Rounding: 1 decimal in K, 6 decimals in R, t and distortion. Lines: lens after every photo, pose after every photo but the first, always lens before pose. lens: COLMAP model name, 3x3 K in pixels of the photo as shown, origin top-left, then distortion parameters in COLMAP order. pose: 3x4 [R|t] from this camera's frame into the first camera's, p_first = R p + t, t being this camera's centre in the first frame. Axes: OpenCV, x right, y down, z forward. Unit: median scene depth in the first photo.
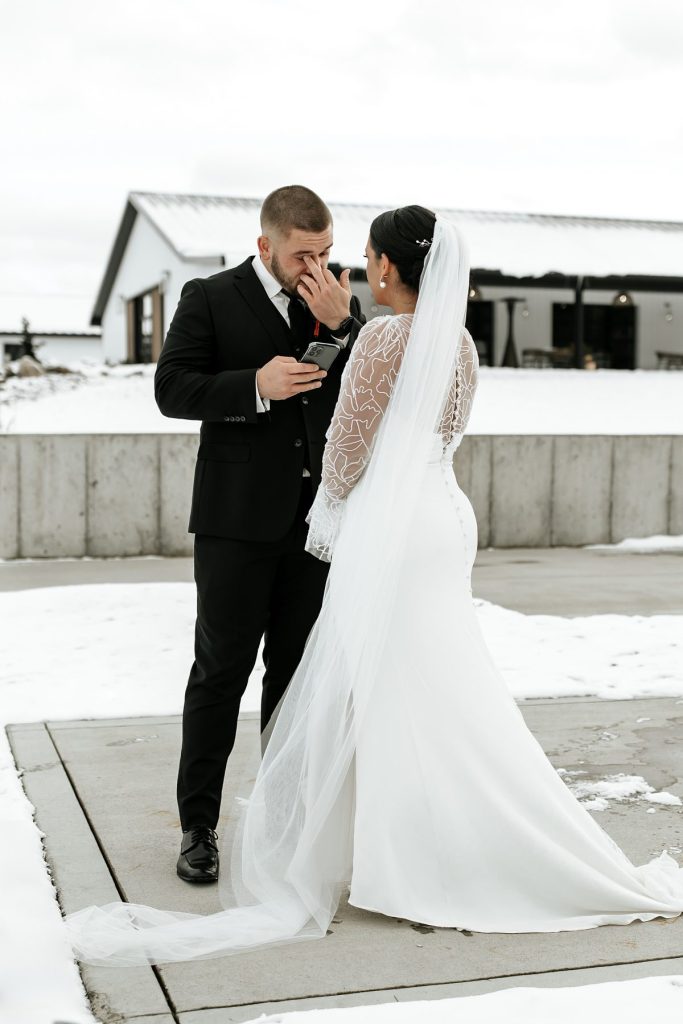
lens RADIAL K [[1514.4, 0, 341.4], [0, 1514.4, 520.8], [0, 0, 1]] dist [0.038767, 0.000000]
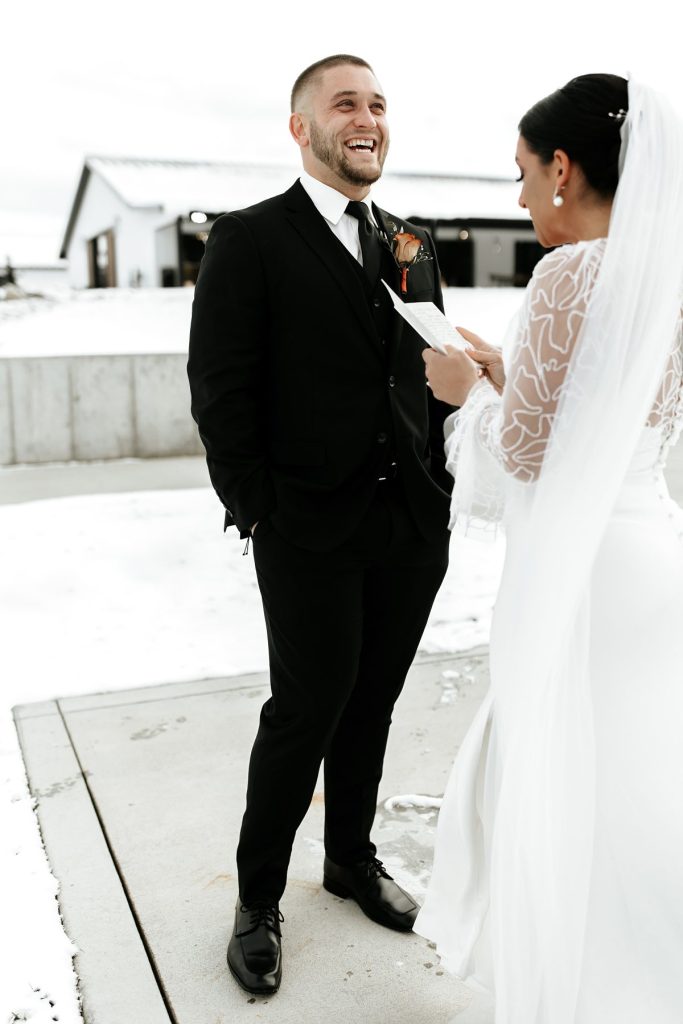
lens RADIAL K [[1045.8, 0, 350.7], [0, 1045.8, 470.3], [0, 0, 1]] dist [0.015695, 0.000000]
pose [[0.994155, -0.032839, 0.102849, -0.038612], [0.025248, 0.996920, 0.074250, -0.023736], [-0.104971, -0.071219, 0.991922, 0.176878]]
